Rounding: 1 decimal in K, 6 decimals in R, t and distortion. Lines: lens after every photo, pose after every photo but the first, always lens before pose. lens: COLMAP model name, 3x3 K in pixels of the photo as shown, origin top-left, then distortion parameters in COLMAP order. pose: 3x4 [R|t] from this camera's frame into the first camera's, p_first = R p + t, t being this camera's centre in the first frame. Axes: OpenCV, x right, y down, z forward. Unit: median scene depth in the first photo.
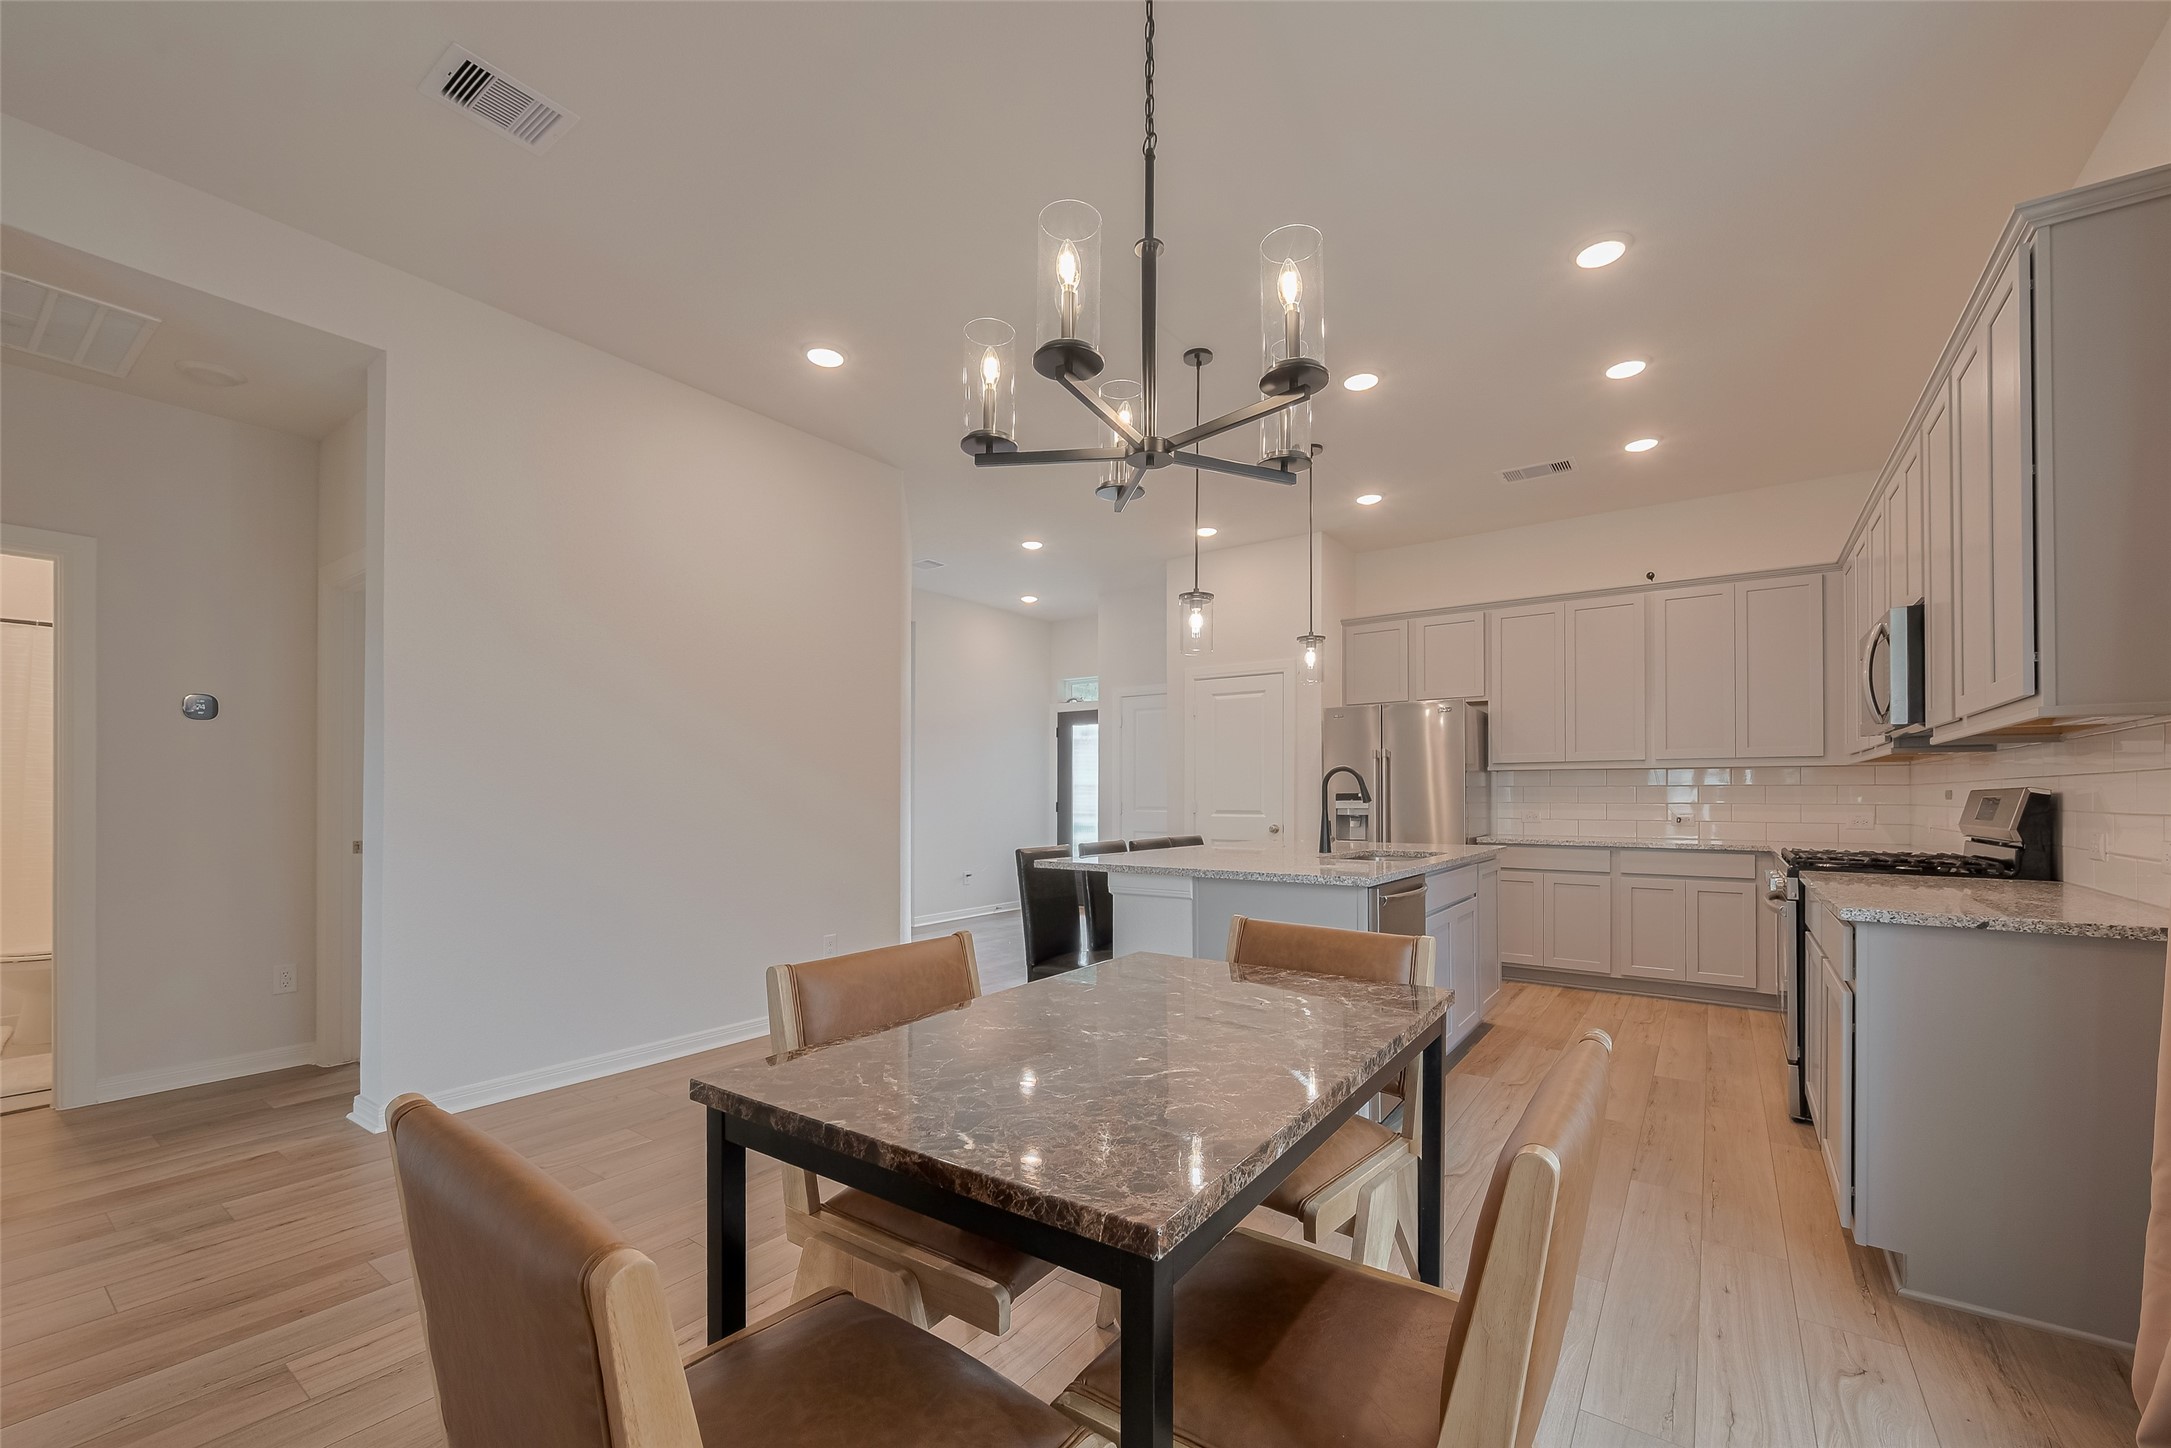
lens RADIAL K [[879.3, 0, 1081.6], [0, 879.3, 790.8], [0, 0, 1]] dist [-0.002589, -0.000256]
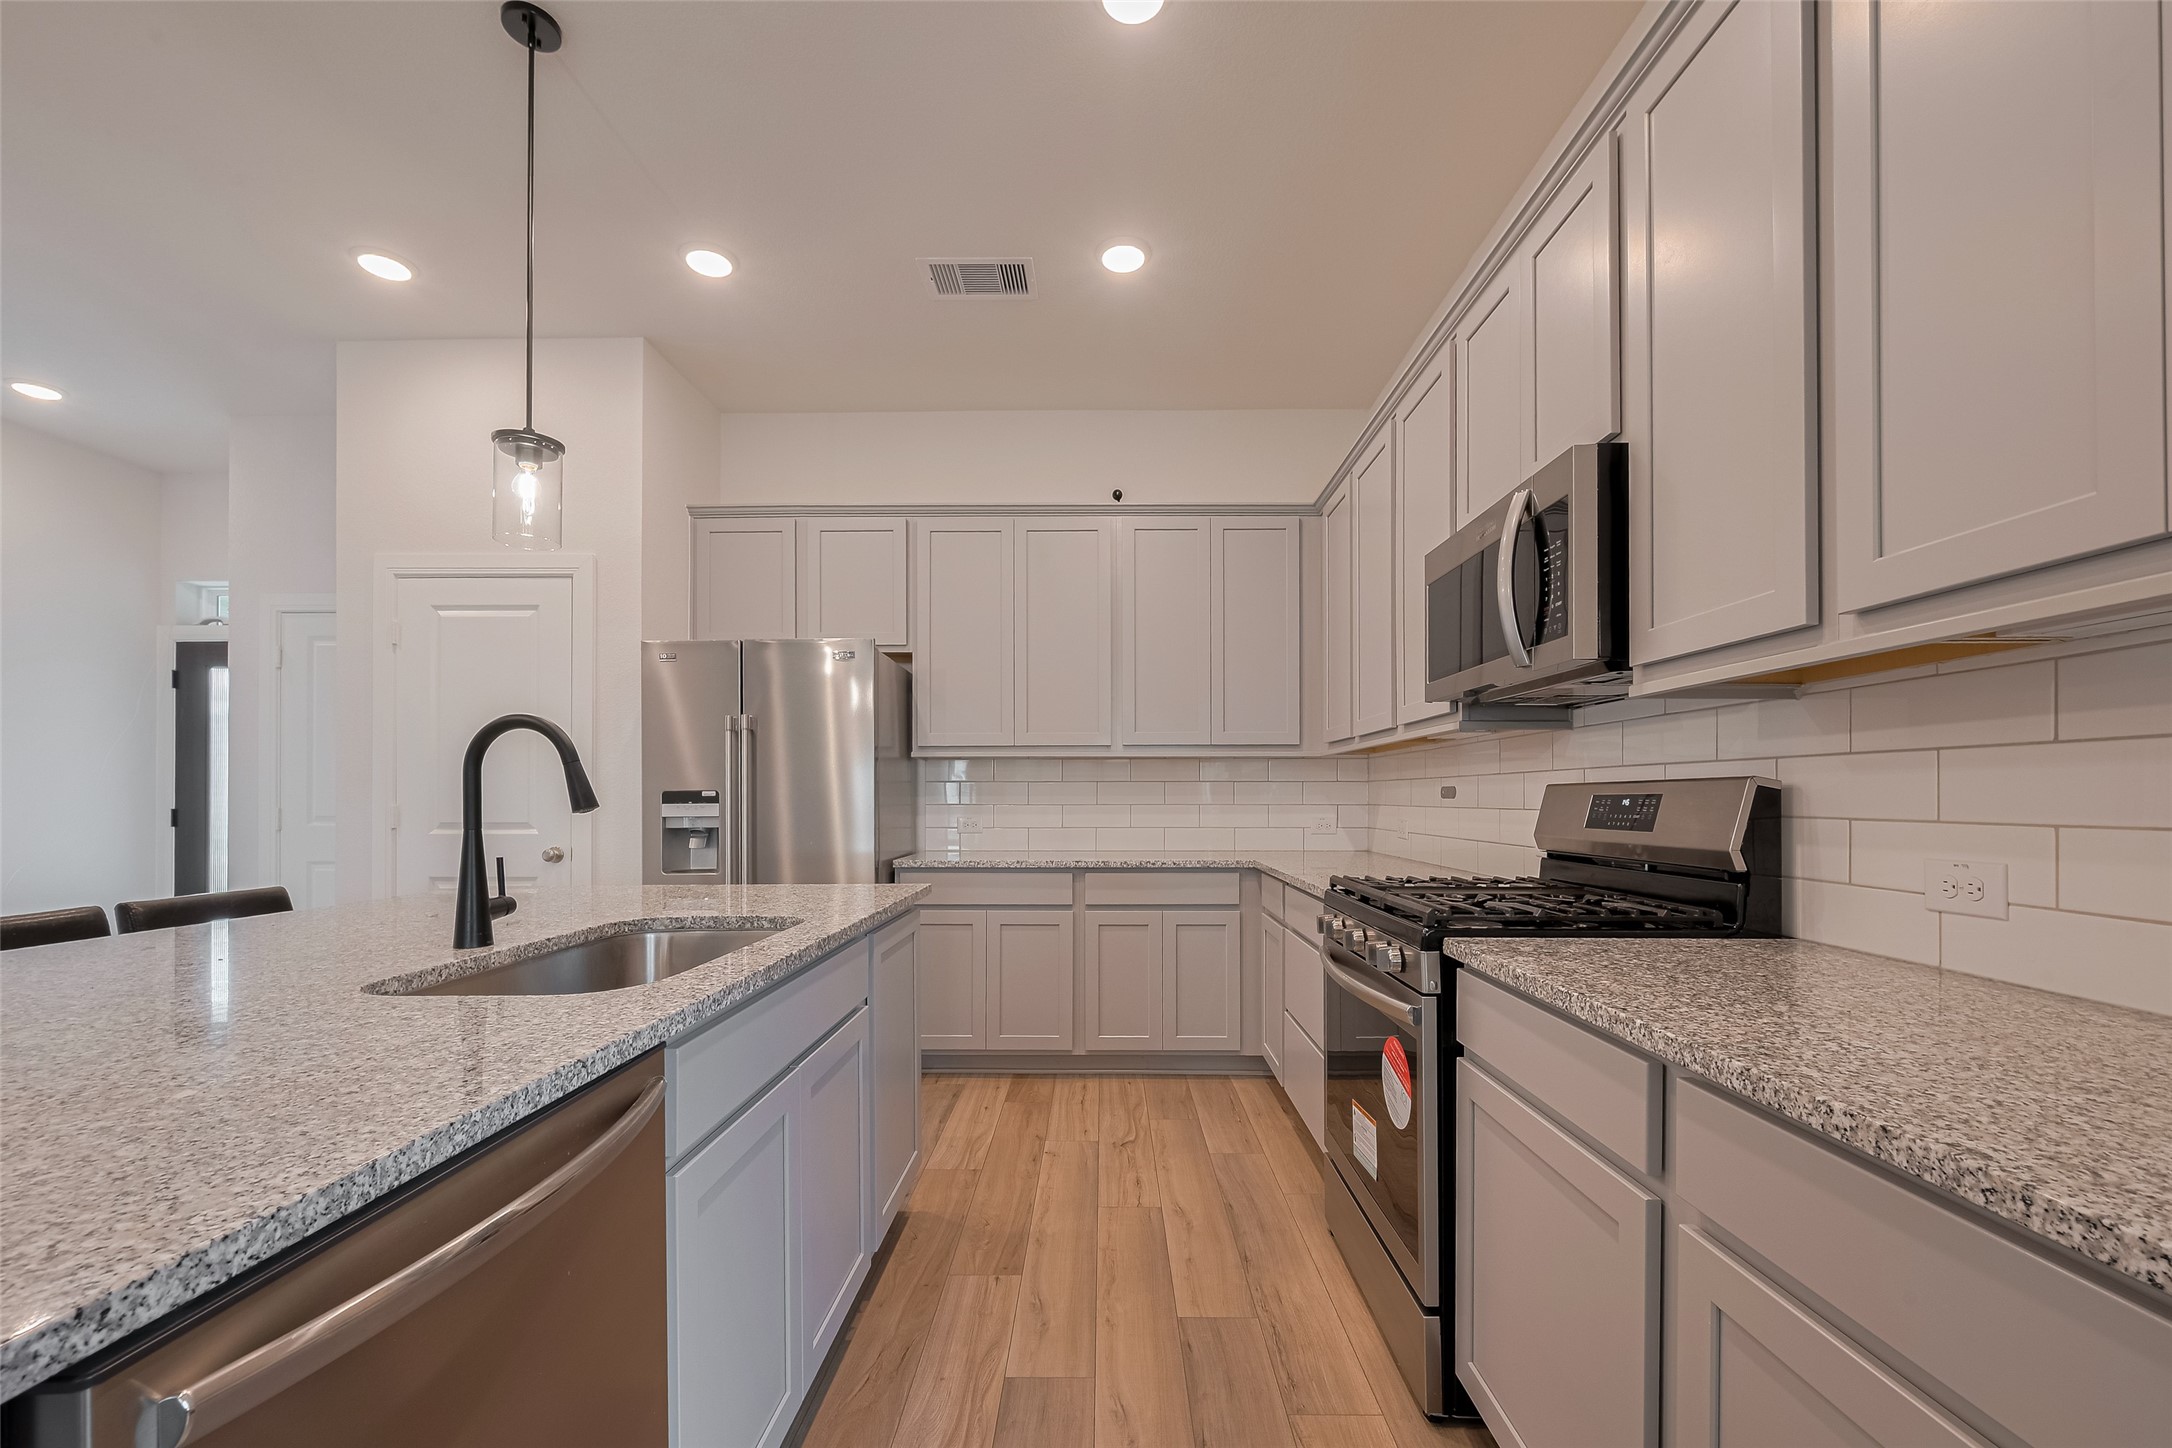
lens RADIAL K [[867.2, 0, 1101.2], [0, 867.2, 797.2], [0, 0, 1]] dist [-0.001634, 0.000022]
pose [[0.811422, -0.001362, 0.584459, 0.216060], [-0.001743, 0.999987, 0.004750, 0.004443], [-0.584458, -0.004873, 0.811409, 0.424116]]
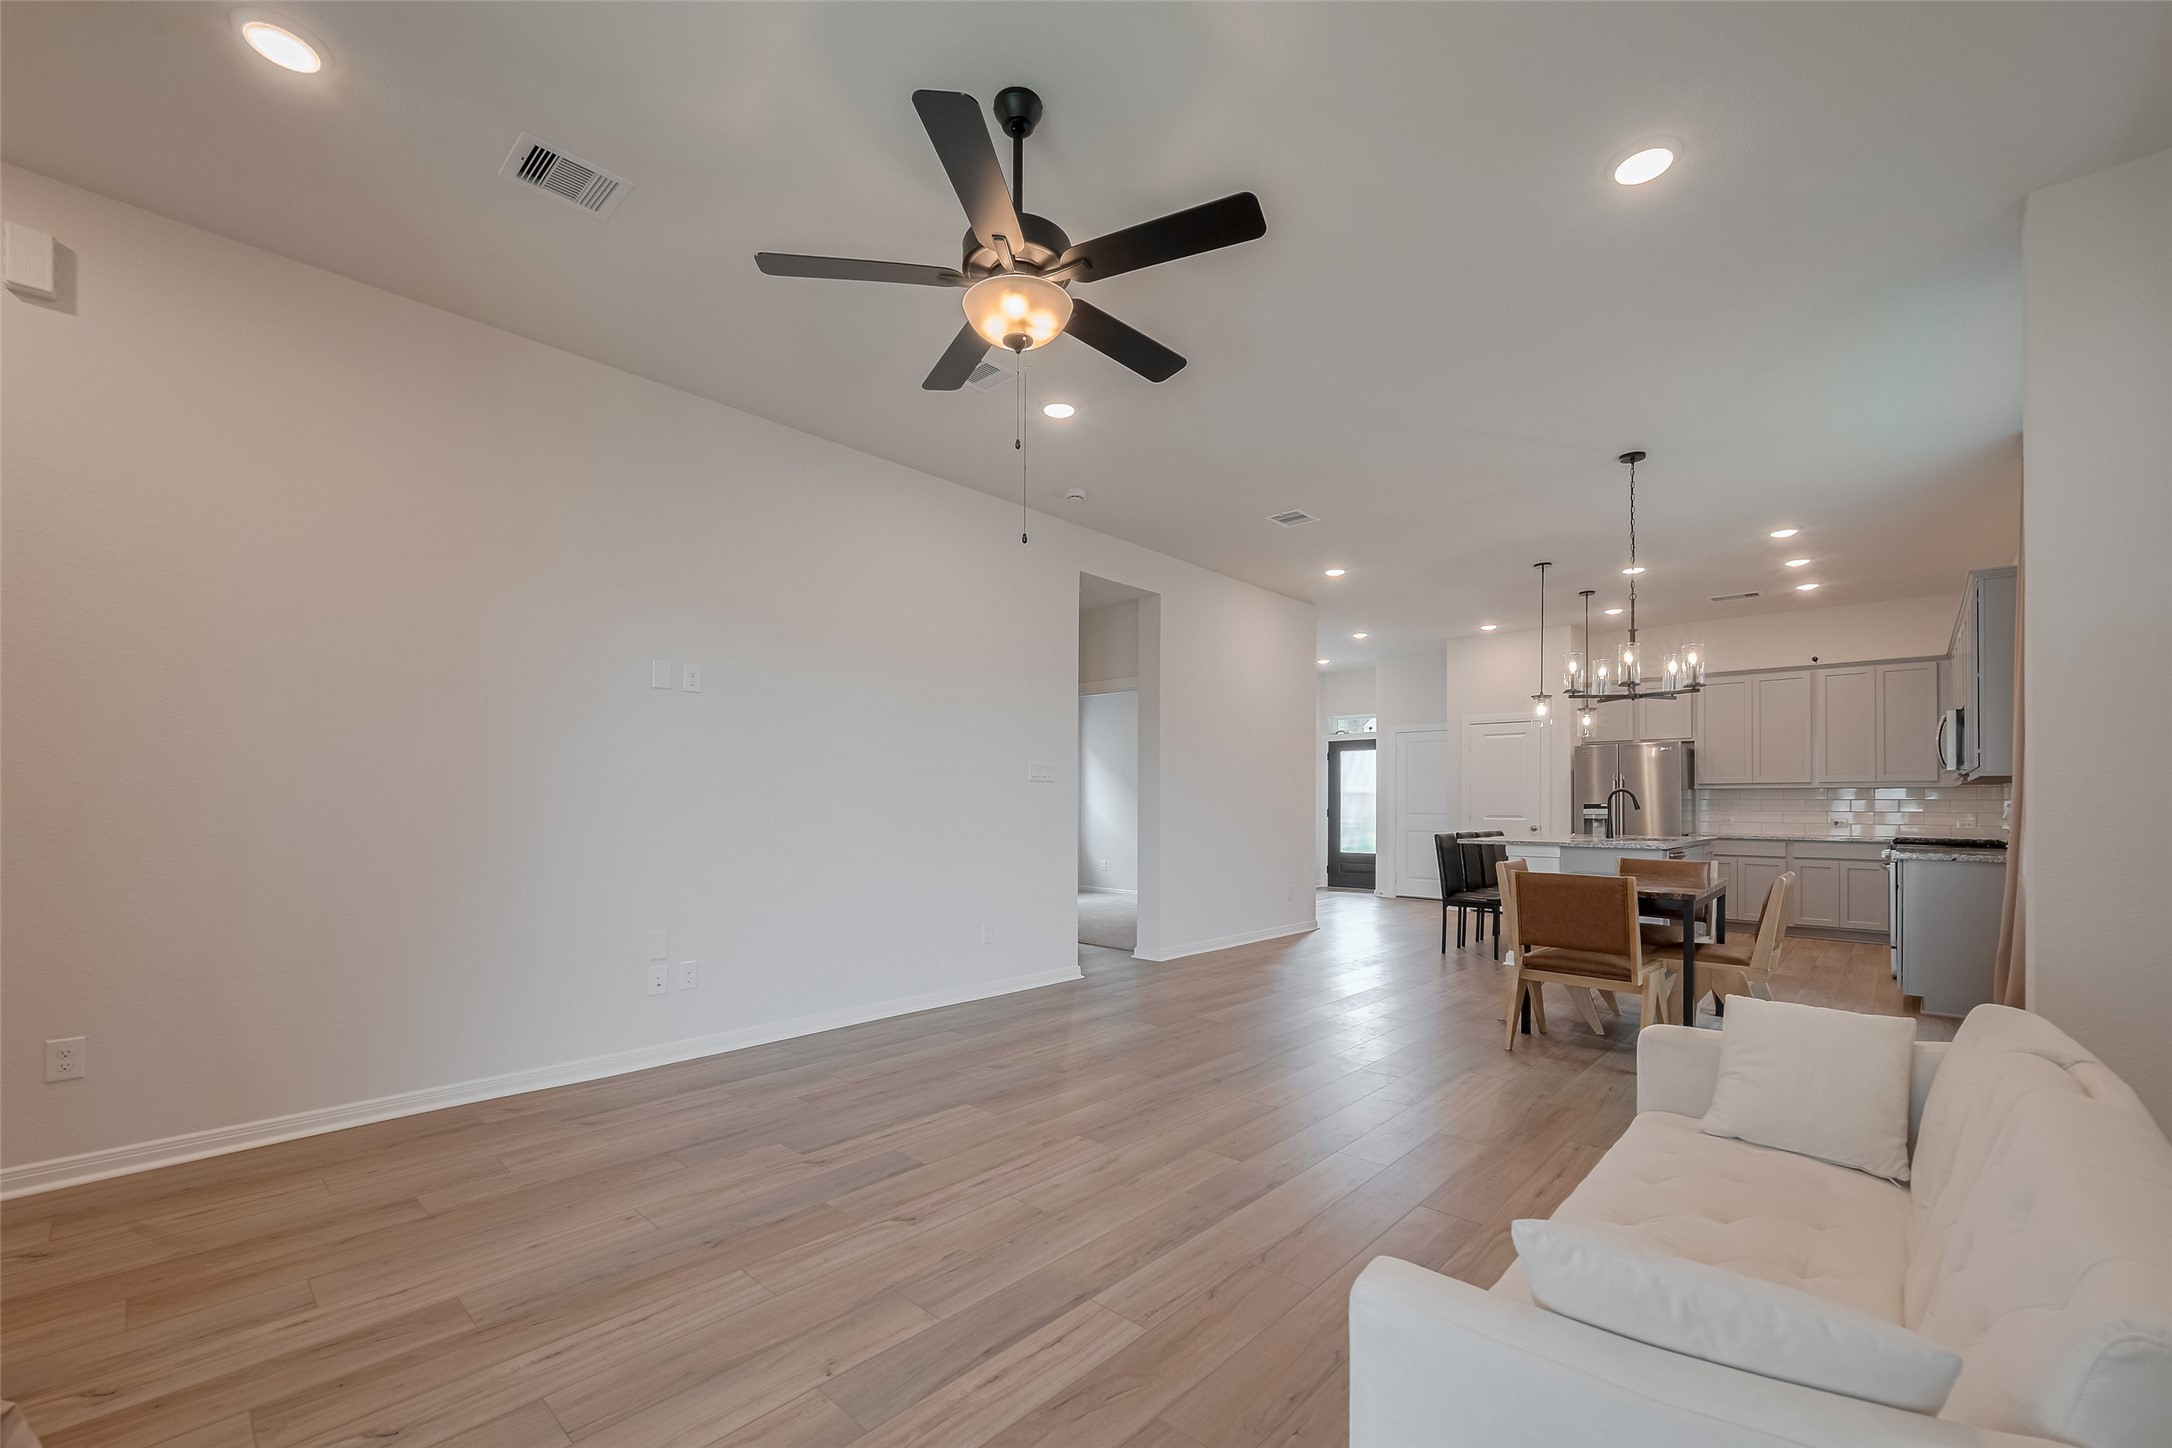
lens RADIAL K [[867.2, 0, 1101.2], [0, 867.2, 797.2], [0, 0, 1]] dist [-0.001634, 0.000022]
pose [[0.992637, 0.002121, -0.121110, -0.383237], [-0.002407, 0.999995, -0.002218, -0.003858], [0.121104, 0.002493, 0.992637, -0.616594]]
